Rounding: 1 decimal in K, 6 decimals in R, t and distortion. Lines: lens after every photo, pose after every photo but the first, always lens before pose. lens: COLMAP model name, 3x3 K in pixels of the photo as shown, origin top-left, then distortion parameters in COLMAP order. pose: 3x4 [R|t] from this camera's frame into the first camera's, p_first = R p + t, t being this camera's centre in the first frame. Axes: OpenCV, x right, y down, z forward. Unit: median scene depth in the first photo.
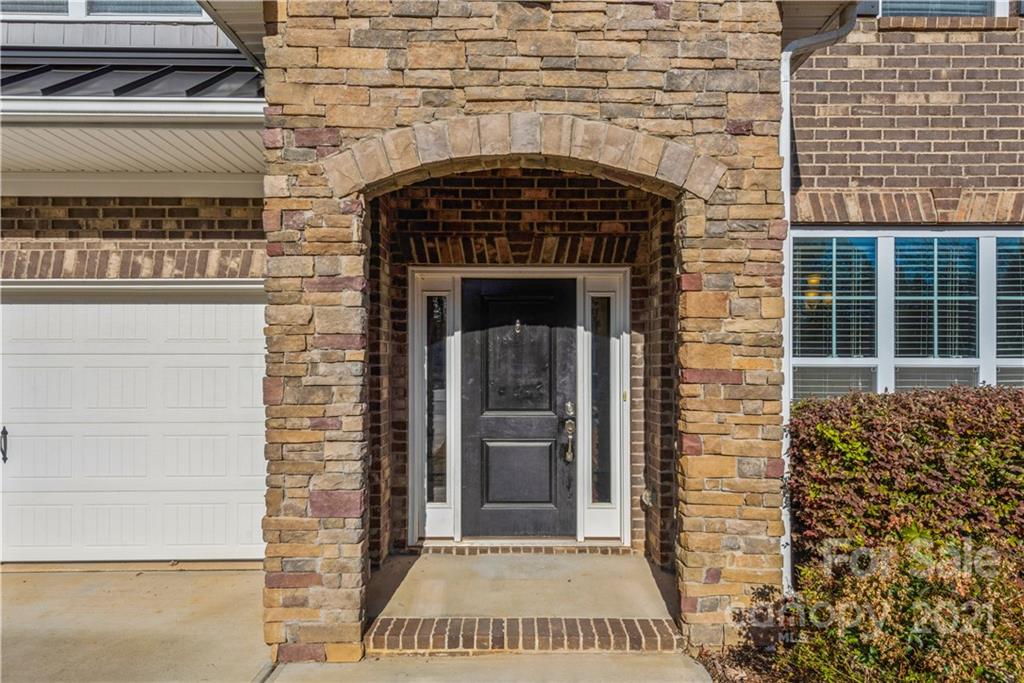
lens RADIAL K [[562.9, 0, 514.7], [0, 562.9, 365.9], [0, 0, 1]] dist [0.025386, -0.012794]
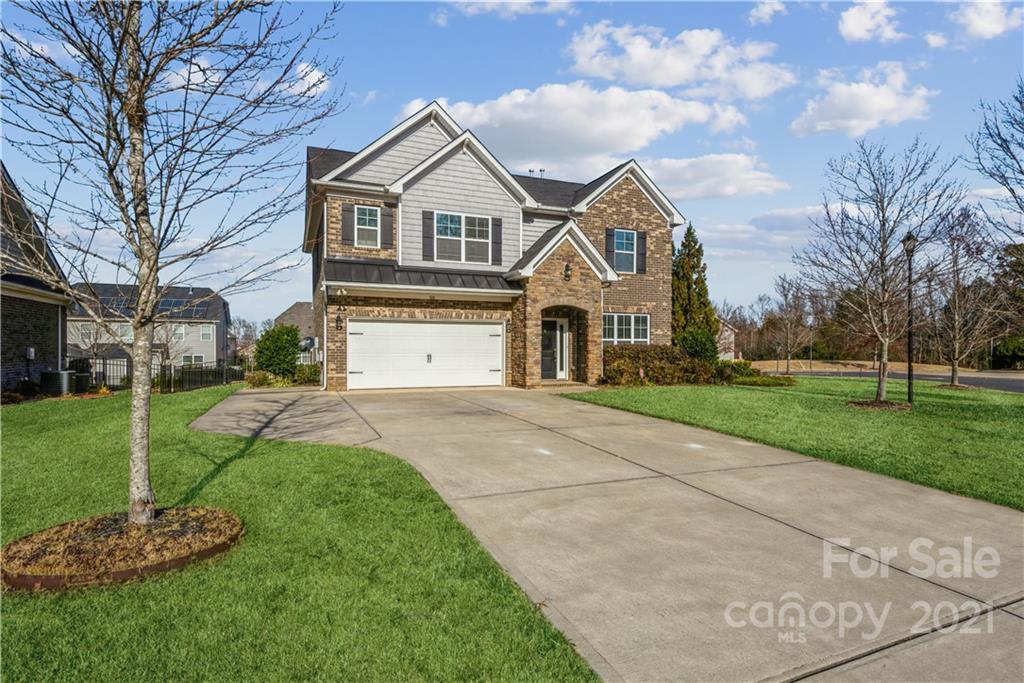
lens RADIAL K [[527.4, 0, 511.8], [0, 527.4, 342.4], [0, 0, 1]] dist [-0.000275, 0.000000]
pose [[0.925554, 0.004261, 0.378592, -2.009877], [-0.001392, 0.999968, -0.007851, 0.058356], [-0.378613, 0.006739, 0.925530, -3.041133]]
